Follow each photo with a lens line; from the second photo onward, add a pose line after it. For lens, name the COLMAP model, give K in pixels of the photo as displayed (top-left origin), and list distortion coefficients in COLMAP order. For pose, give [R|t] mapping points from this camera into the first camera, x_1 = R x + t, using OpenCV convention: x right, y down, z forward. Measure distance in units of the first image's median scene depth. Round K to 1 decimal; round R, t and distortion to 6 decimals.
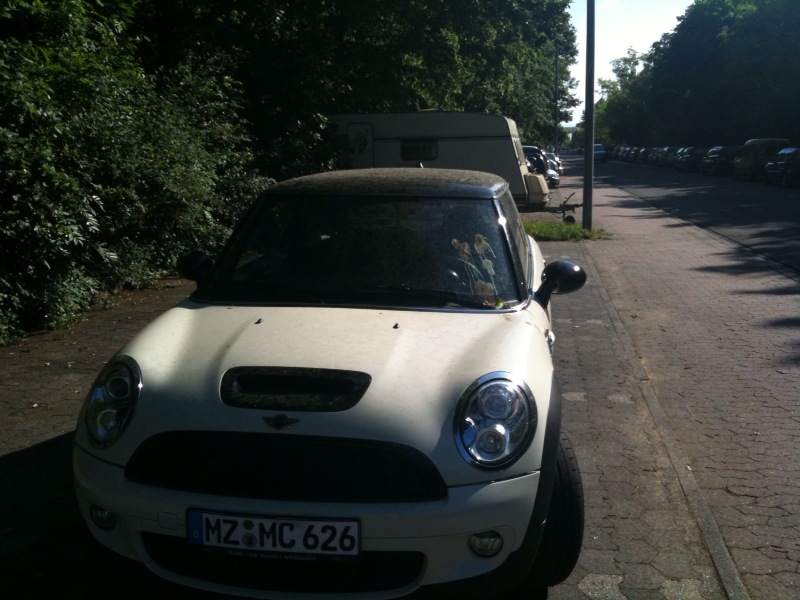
lens RADIAL K [[841.9, 0, 406.0], [0, 841.9, 300.5], [0, 0, 1]] dist [0.139166, -0.346179]
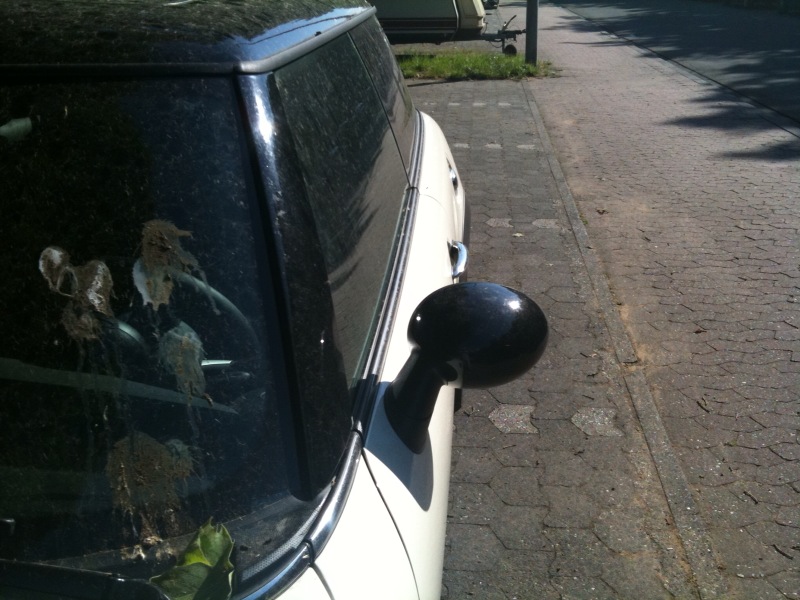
lens RADIAL K [[852.0, 0, 417.5], [0, 852.0, 290.2], [0, 0, 1]] dist [0.077241, -0.249077]
pose [[0.996321, -0.030027, 0.080272, 0.045847], [0.014609, 0.982412, 0.186152, -0.033609], [-0.084450, -0.184294, 0.979236, 0.230848]]
